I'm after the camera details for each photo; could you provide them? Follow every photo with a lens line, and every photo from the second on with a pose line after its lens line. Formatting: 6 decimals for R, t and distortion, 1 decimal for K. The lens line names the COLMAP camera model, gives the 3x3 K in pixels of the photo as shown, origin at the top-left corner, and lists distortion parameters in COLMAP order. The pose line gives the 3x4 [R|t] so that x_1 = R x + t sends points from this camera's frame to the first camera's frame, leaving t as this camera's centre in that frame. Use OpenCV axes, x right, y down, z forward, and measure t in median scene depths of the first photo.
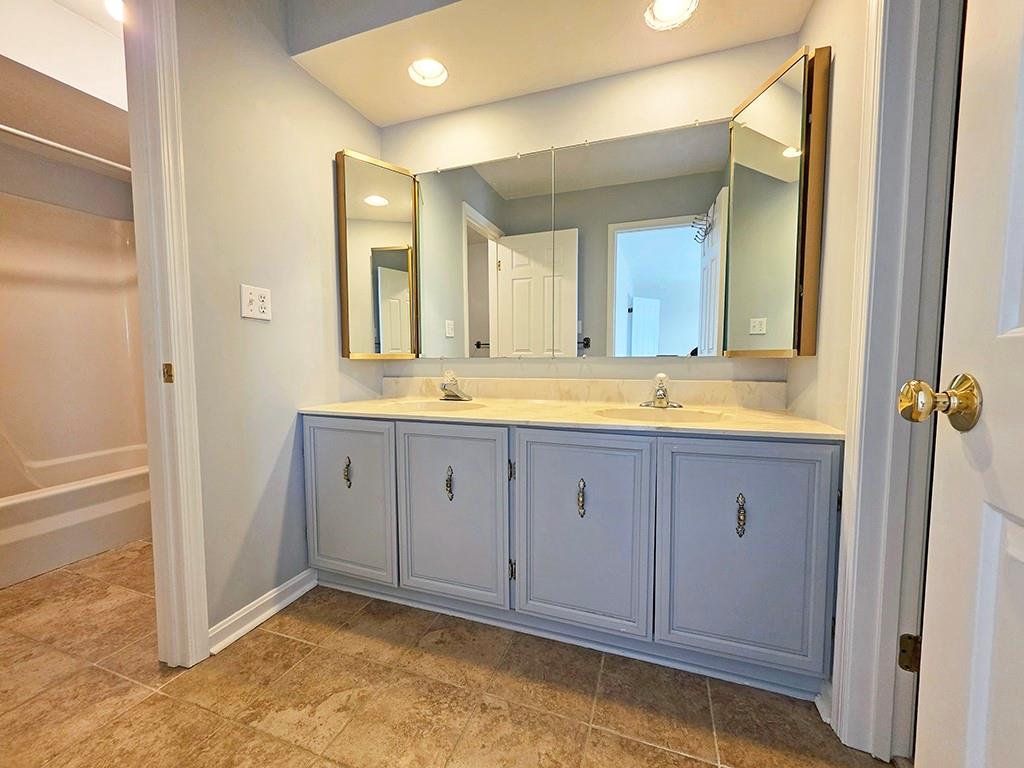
lens RADIAL K [[410.1, 0, 515.1], [0, 410.1, 383.1], [0, 0, 1]] dist [-0.000743, 0.000349]
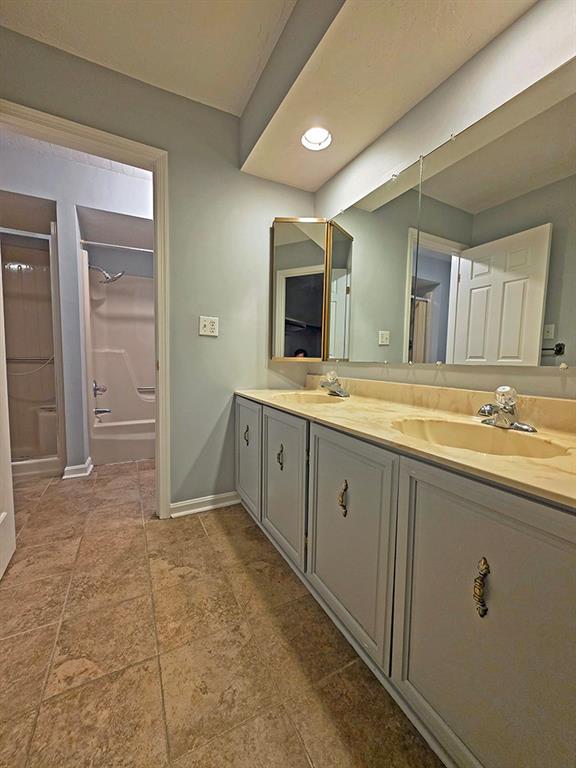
lens RADIAL K [[307.6, 0, 290.7], [0, 307.6, 383.0], [0, 0, 1]] dist [-0.000743, 0.000349]
pose [[0.738985, 0.071130, -0.669957, 0.493174], [-0.065455, 0.997287, 0.033684, -0.025308], [0.670535, 0.018960, 0.741635, 0.283260]]
